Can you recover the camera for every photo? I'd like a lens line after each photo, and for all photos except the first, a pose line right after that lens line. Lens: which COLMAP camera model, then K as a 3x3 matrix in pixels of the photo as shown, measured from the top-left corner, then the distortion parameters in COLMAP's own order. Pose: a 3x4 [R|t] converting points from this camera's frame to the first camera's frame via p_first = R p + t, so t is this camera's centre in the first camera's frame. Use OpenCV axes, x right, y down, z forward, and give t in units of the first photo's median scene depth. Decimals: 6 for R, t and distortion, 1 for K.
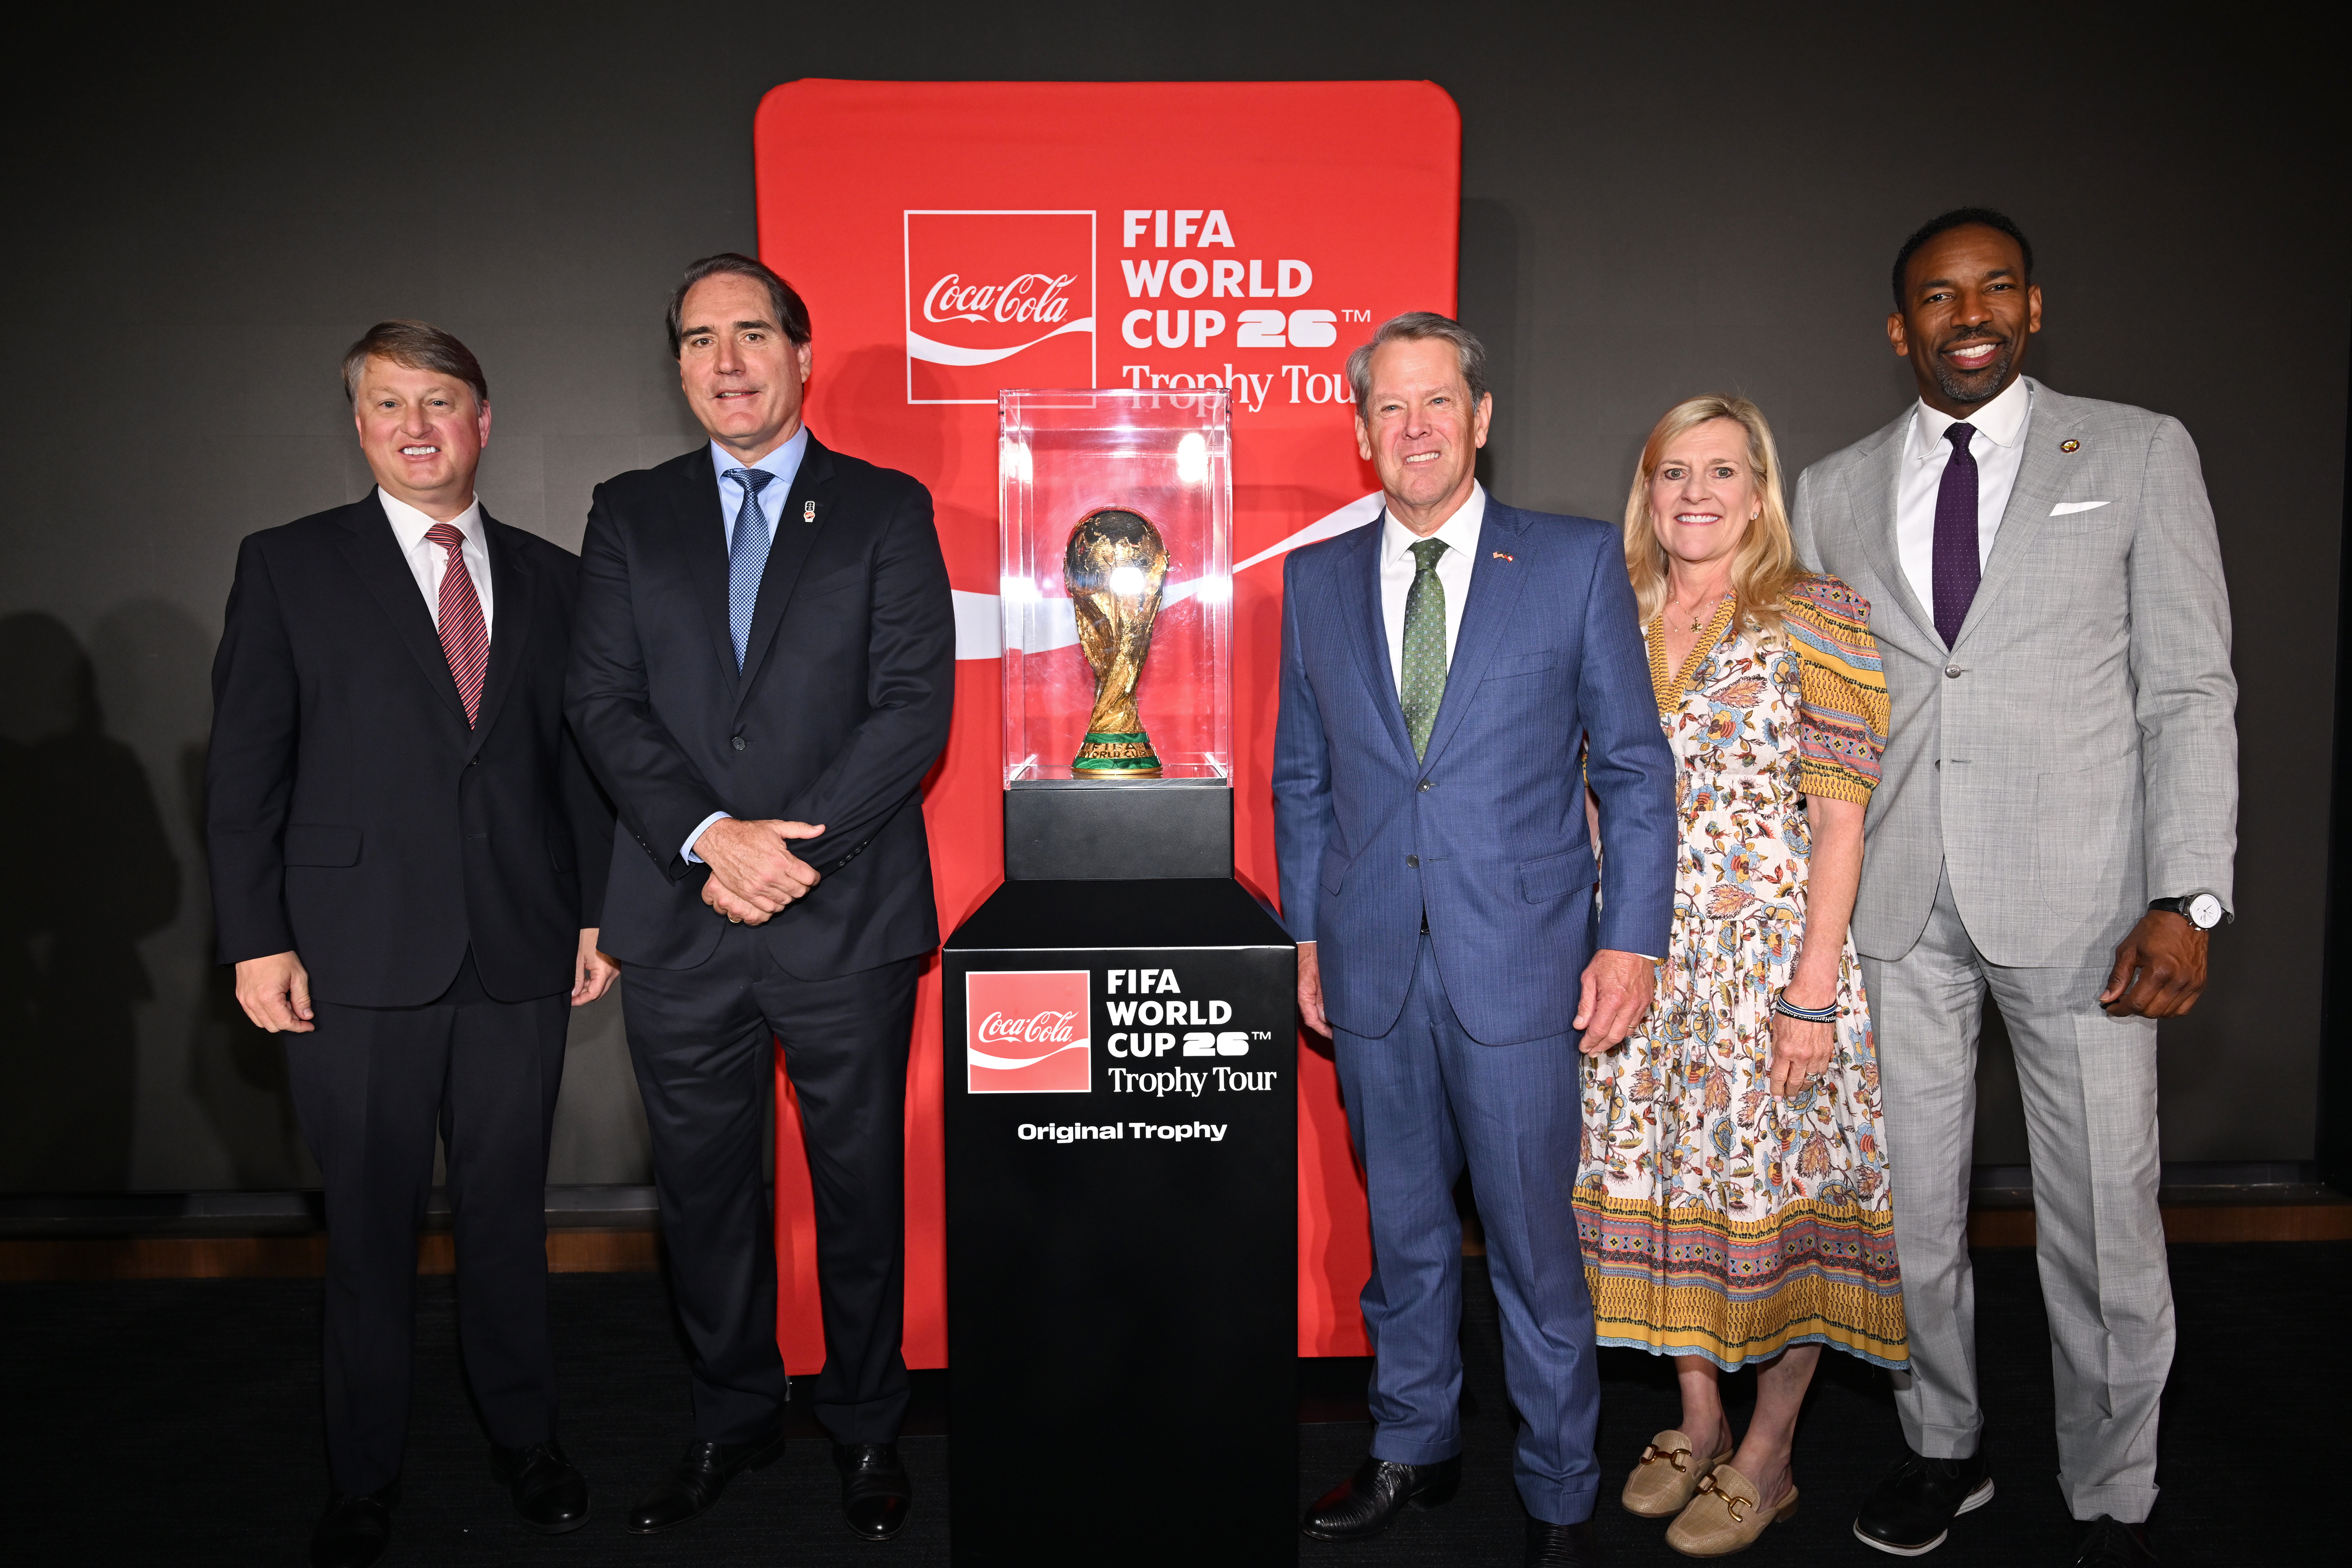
lens RADIAL K [[1494.8, 0, 1154.0], [0, 1494.8, 792.4], [0, 0, 1]] dist [-0.005201, 0.003692]
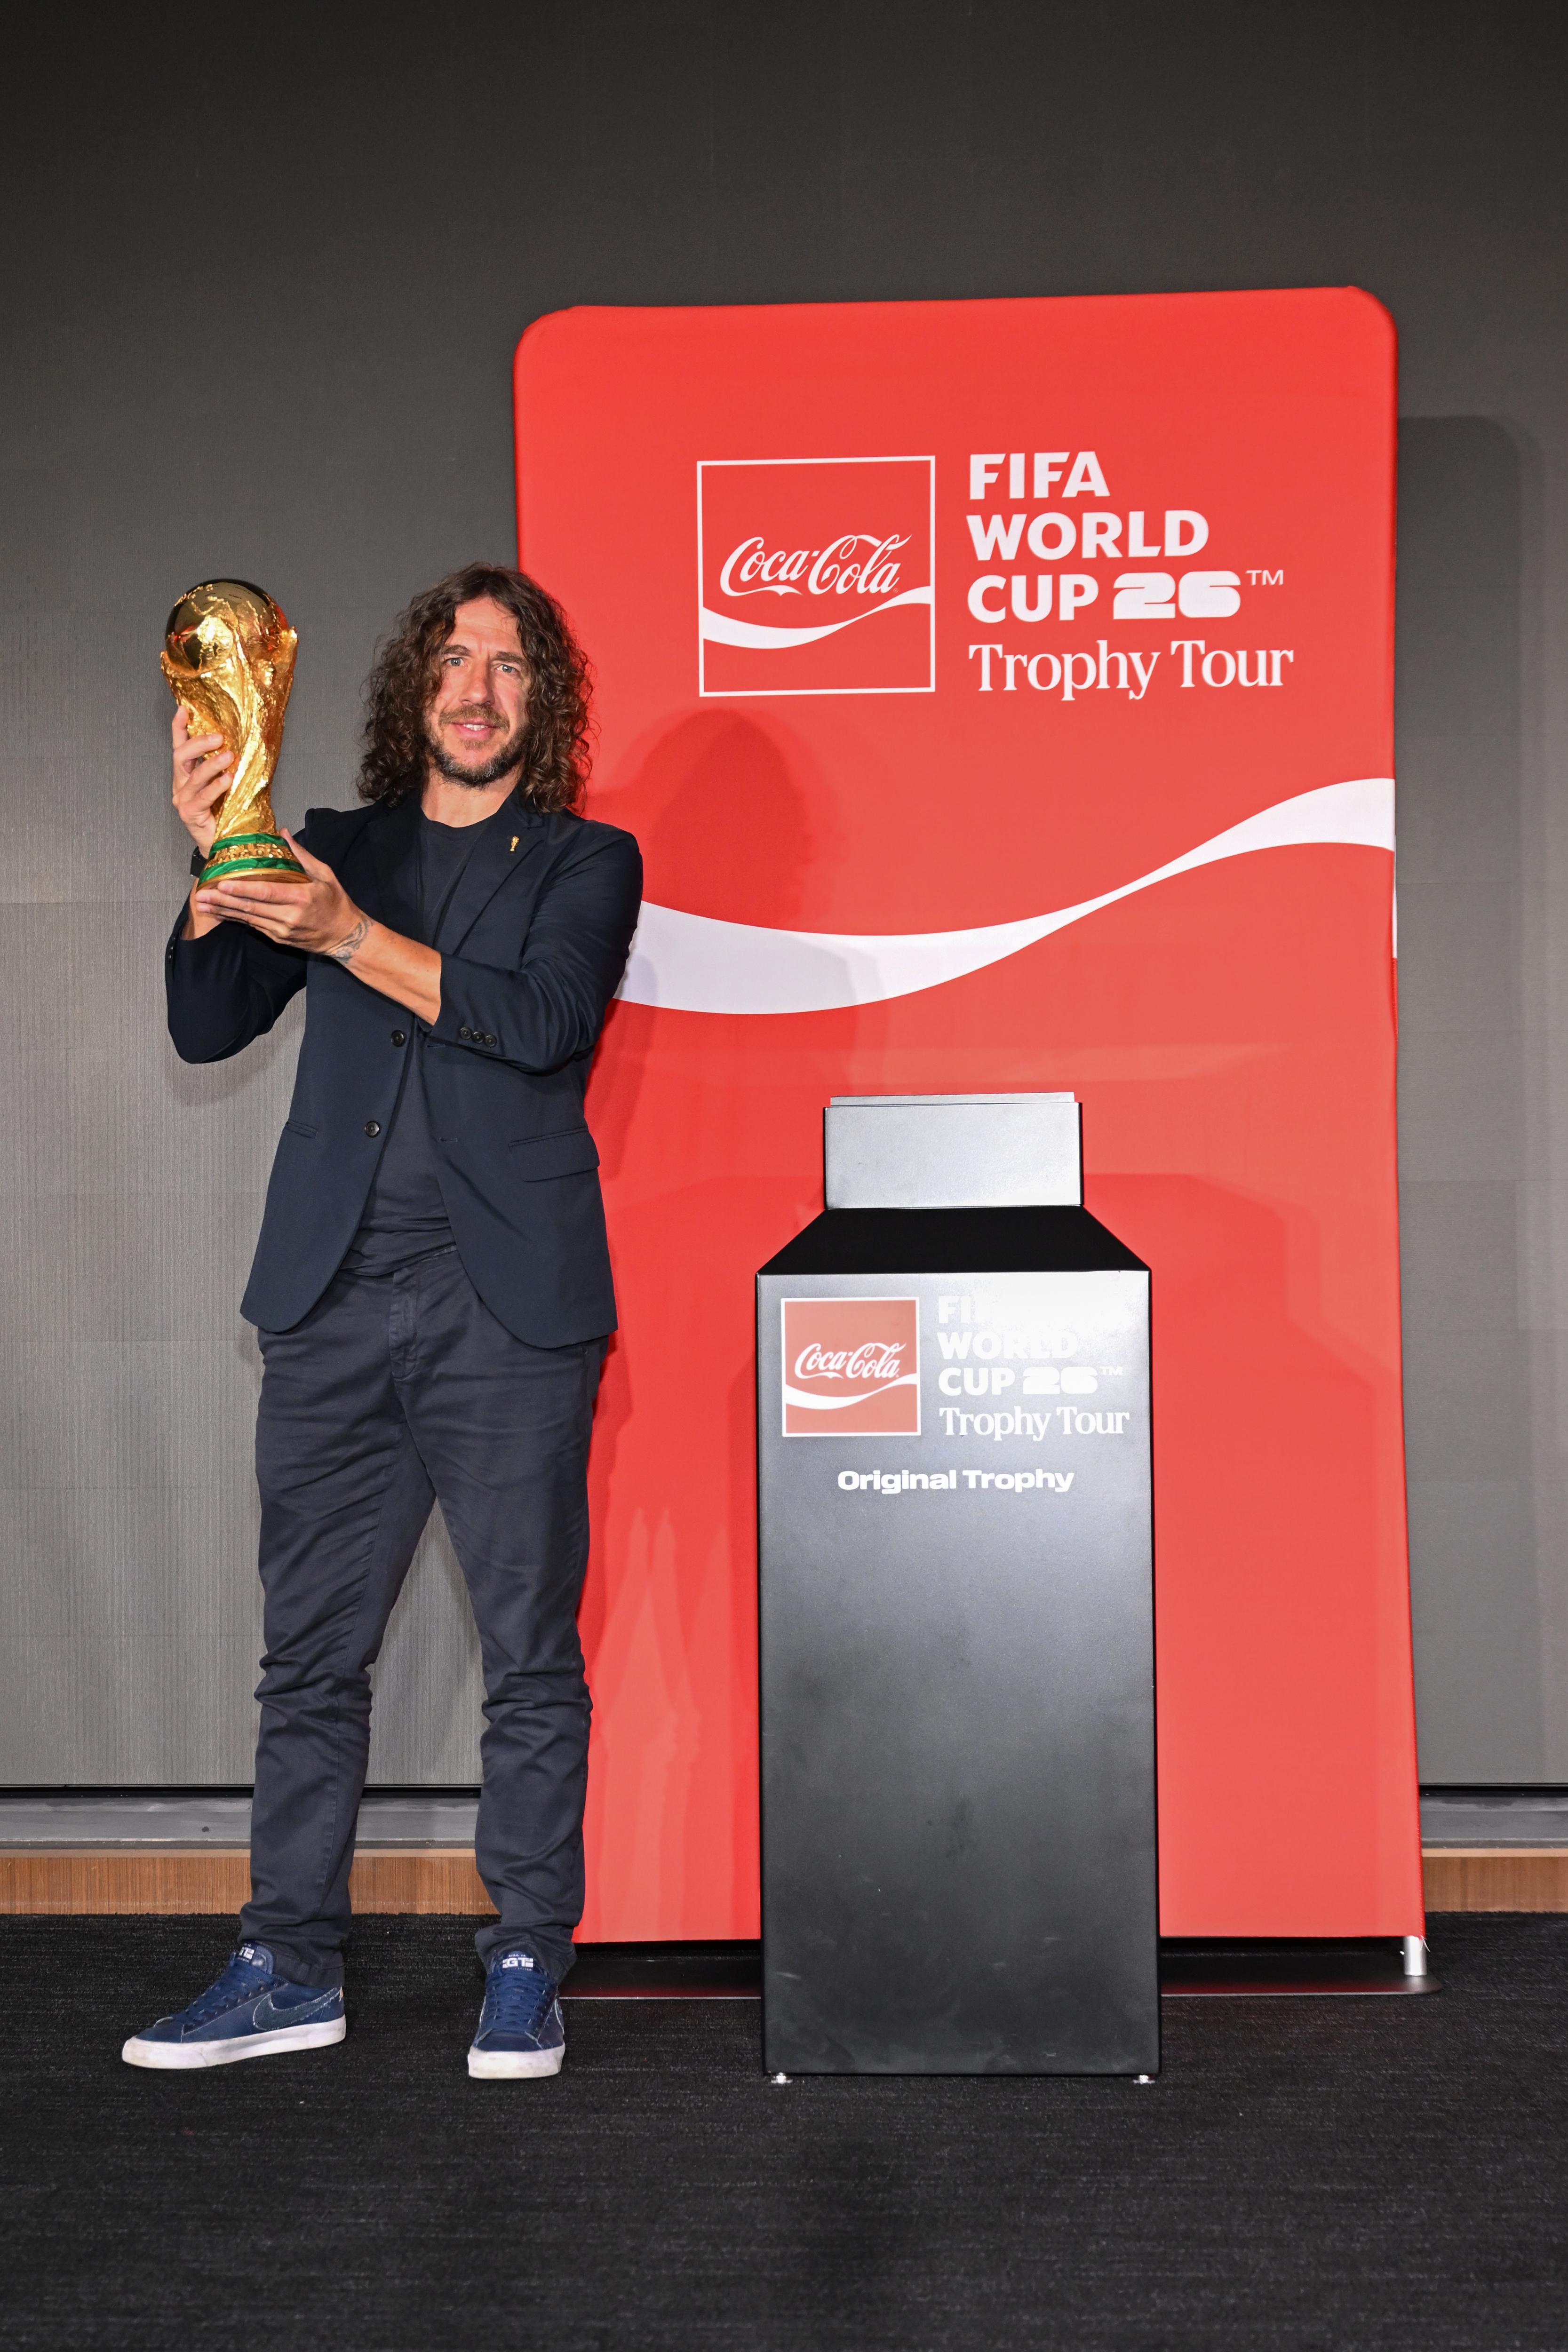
lens RADIAL K [[3532.8, 0, 875.5], [0, 3532.8, 1322.7], [0, 0, 1]] dist [0.005638, -0.072642]
pose [[0.997435, -0.004974, -0.071408, 0.081274], [-0.002078, 0.995151, -0.098341, 0.337043], [0.071550, 0.098238, 0.992587, -1.088204]]
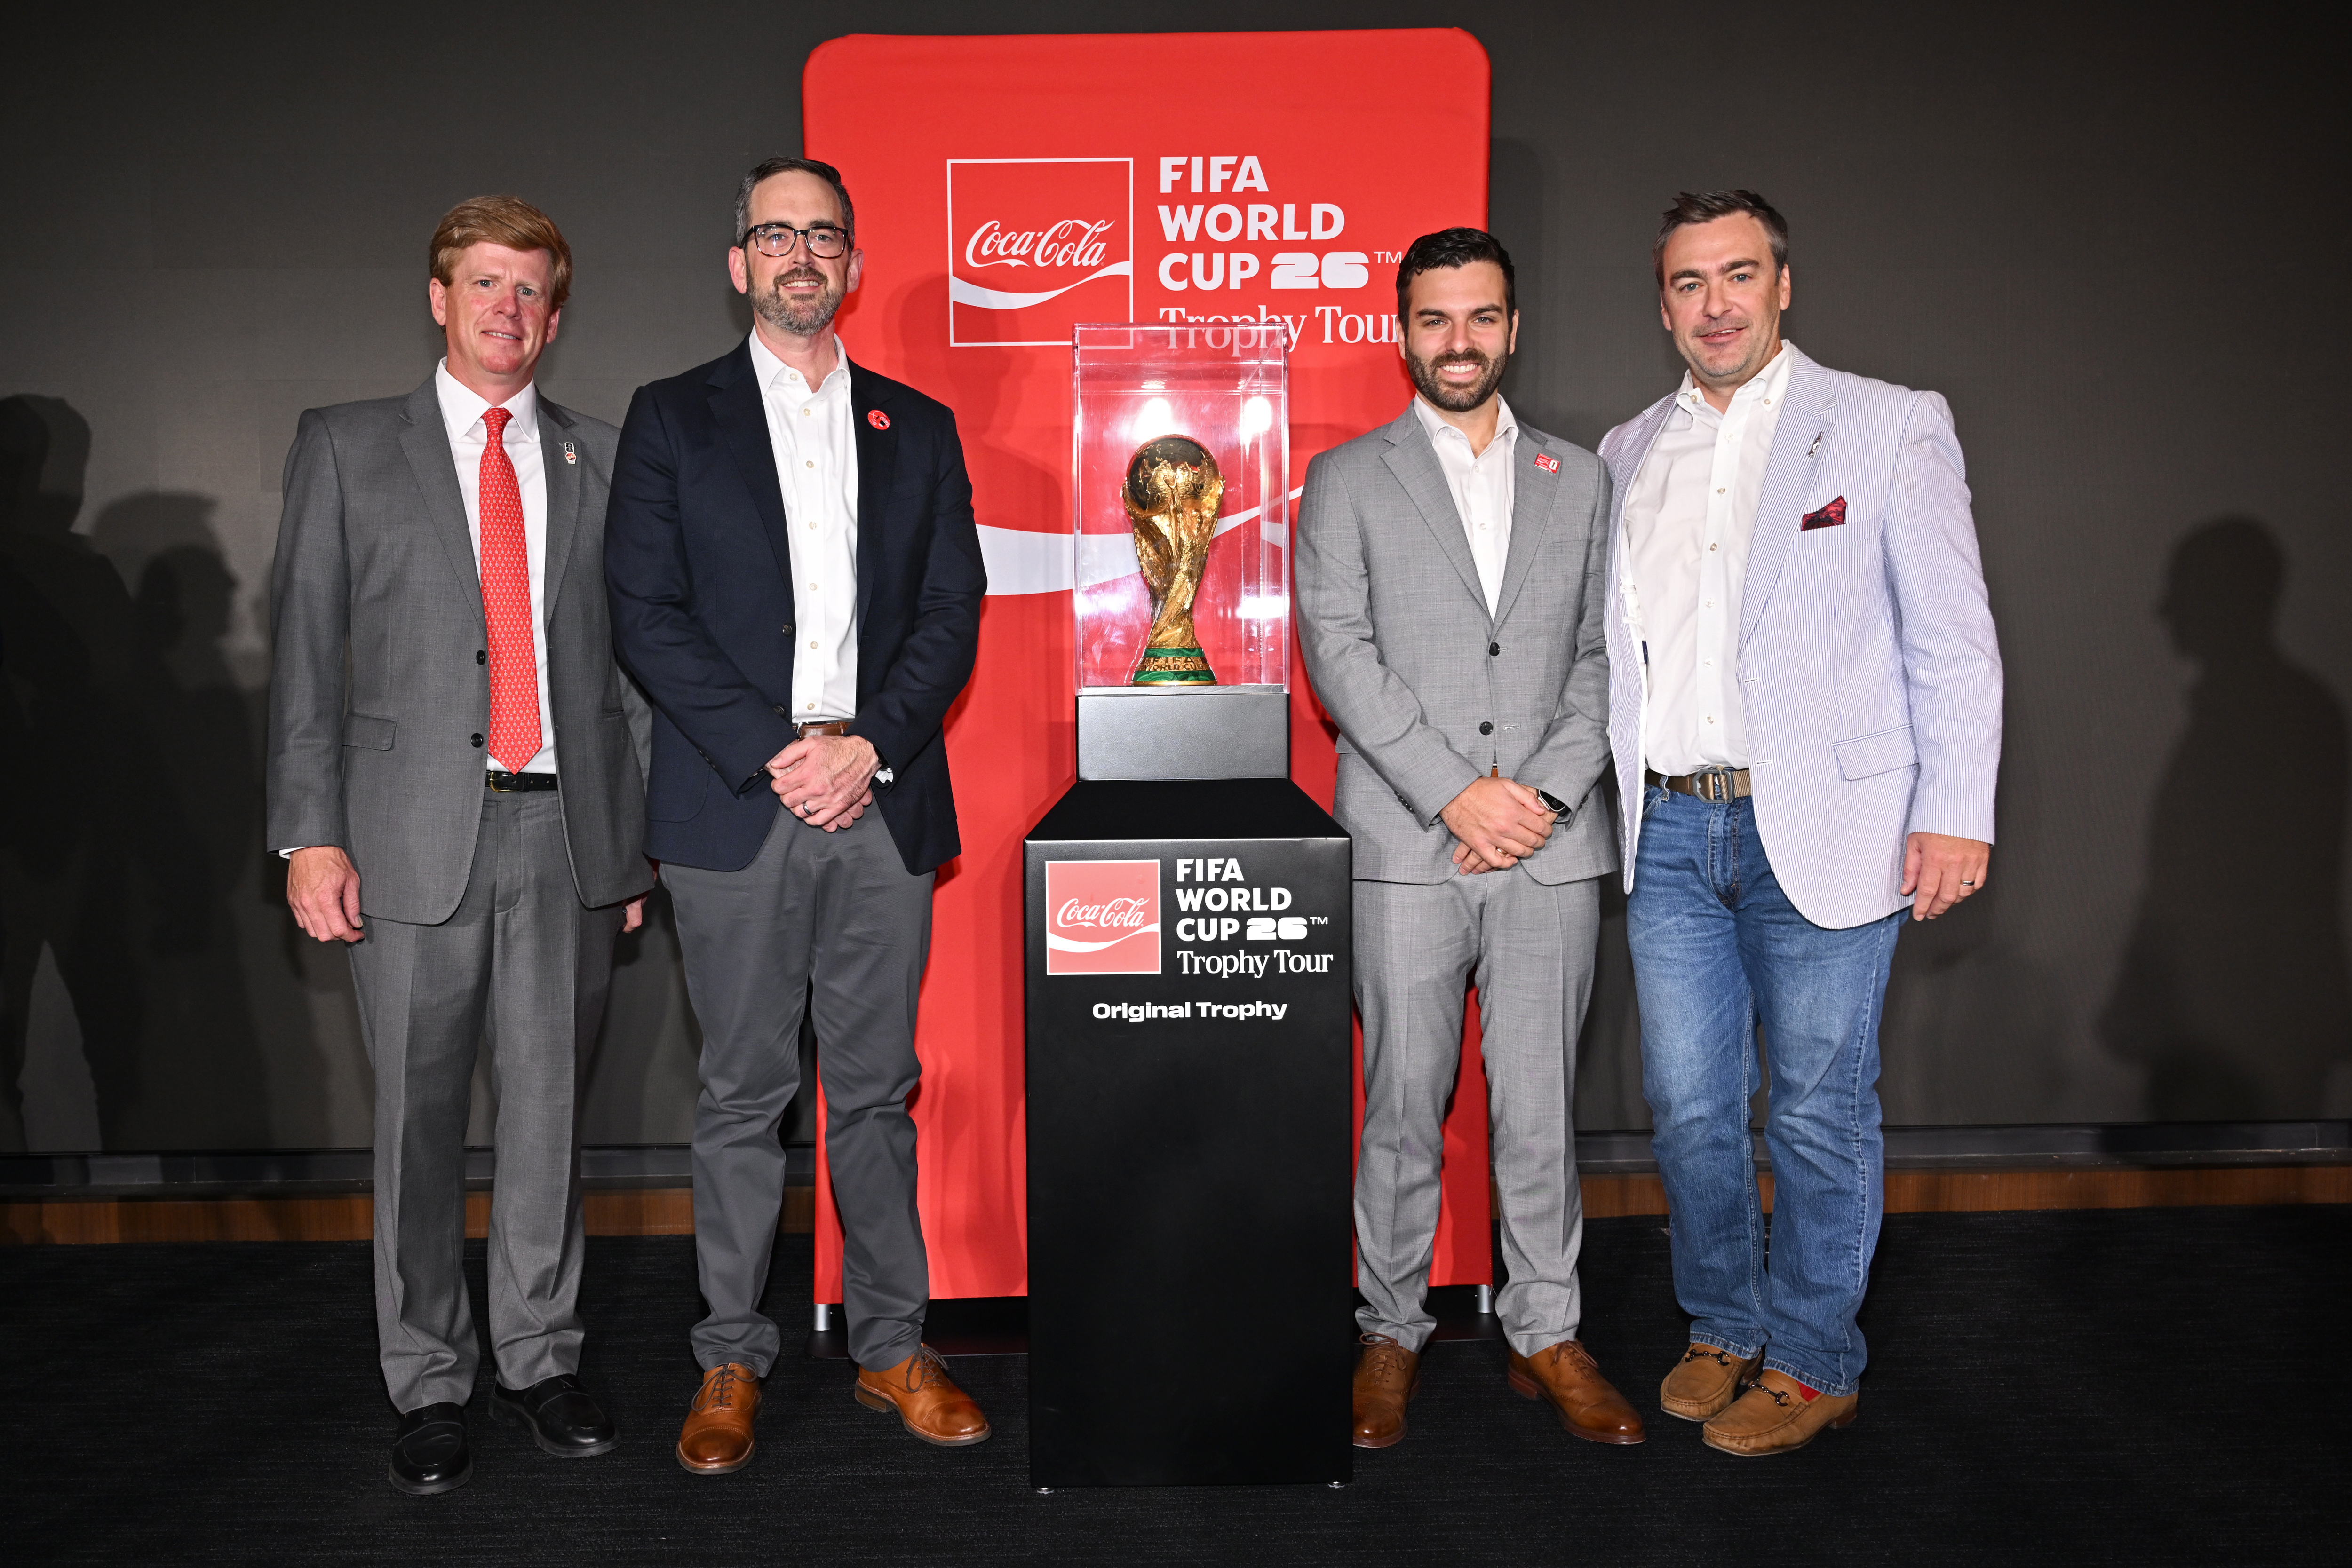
lens RADIAL K [[1803.4, 0, 1056.4], [0, 1803.4, 803.8], [0, 0, 1]] dist [-0.004976, -0.001783]
pose [[0.999843, -0.003501, -0.017367, -0.093406], [0.003170, 0.999814, -0.019027, 0.101266], [0.017430, 0.018969, 0.999668, -0.299851]]
